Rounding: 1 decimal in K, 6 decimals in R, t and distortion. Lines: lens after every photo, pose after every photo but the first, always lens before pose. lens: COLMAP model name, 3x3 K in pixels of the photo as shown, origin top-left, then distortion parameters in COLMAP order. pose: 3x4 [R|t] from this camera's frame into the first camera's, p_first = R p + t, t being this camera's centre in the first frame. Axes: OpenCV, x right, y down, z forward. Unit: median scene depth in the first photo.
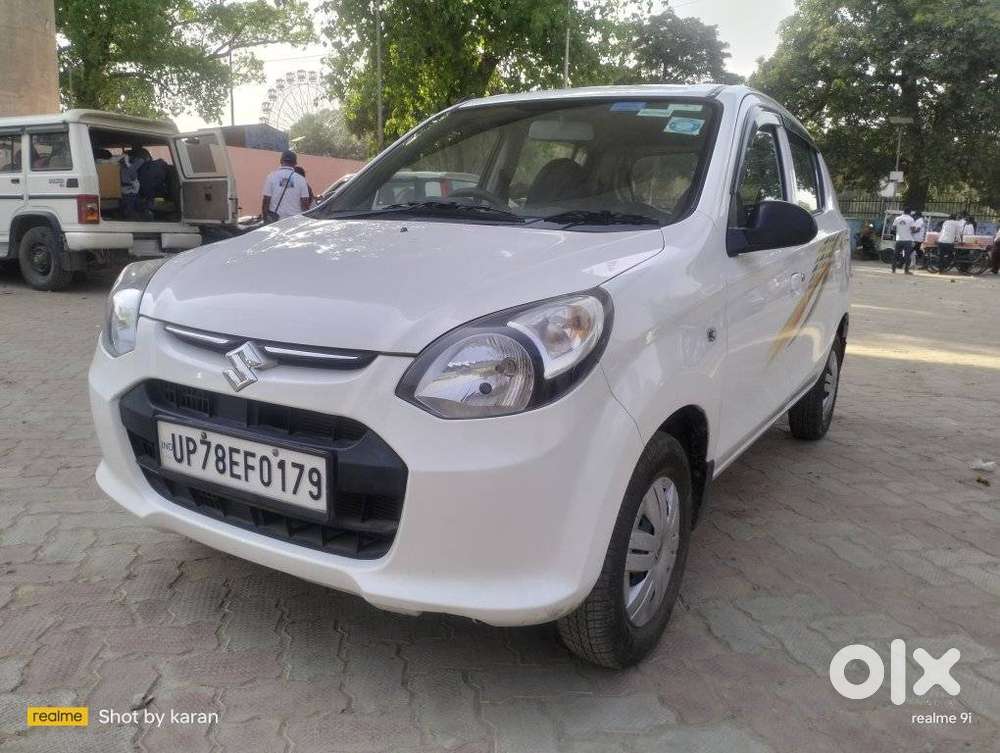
lens RADIAL K [[796.5, 0, 505.6], [0, 796.5, 379.2], [0, 0, 1]] dist [0.089745, -0.168221]
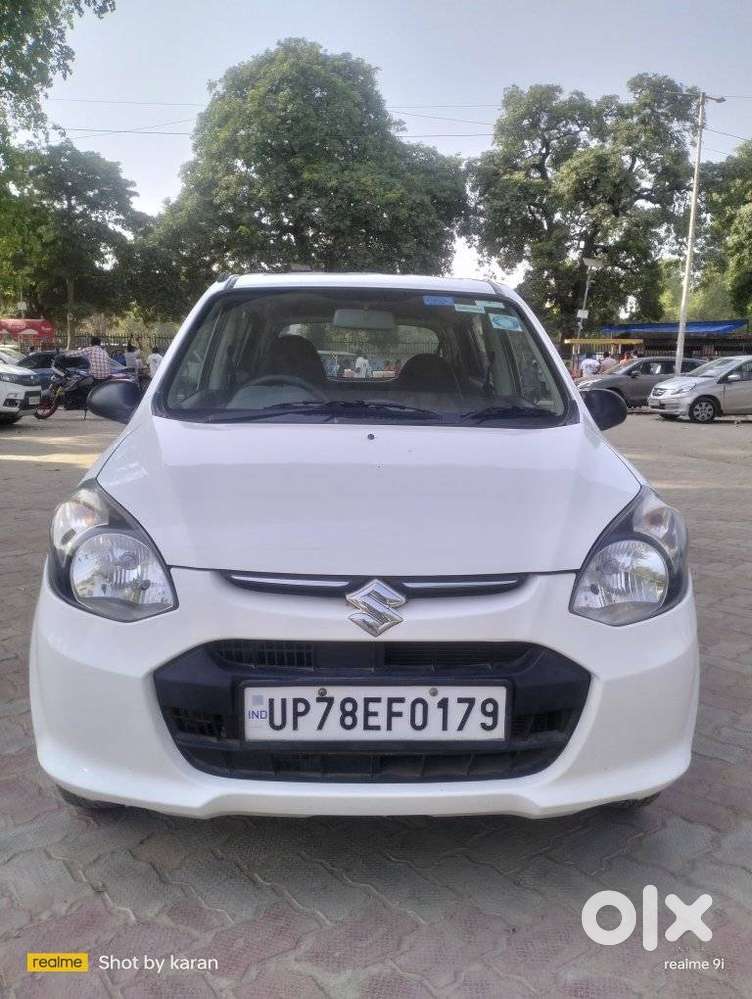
lens RADIAL K [[793.7, 0, 380.8], [0, 793.7, 503.9], [0, 0, 1]] dist [0.083043, -0.173408]
pose [[0.839325, -0.111690, 0.532032, -0.775285], [0.116704, 0.992869, 0.024323, -0.152645], [-0.530955, 0.041675, 0.846375, 0.209625]]
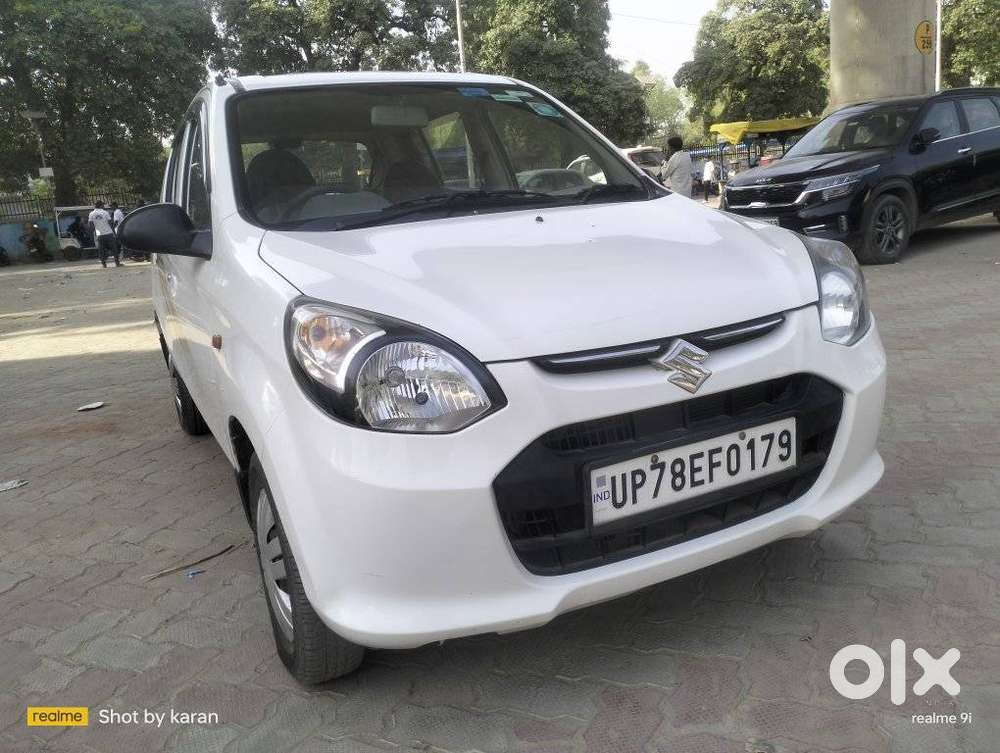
lens RADIAL K [[796.5, 0, 505.6], [0, 796.5, 379.2], [0, 0, 1]] dist [0.089745, -0.168221]
pose [[0.531359, -0.269105, 0.803268, -1.153846], [0.264047, 0.953579, 0.144795, -0.185339], [-0.804945, 0.135163, 0.577749, 0.618924]]
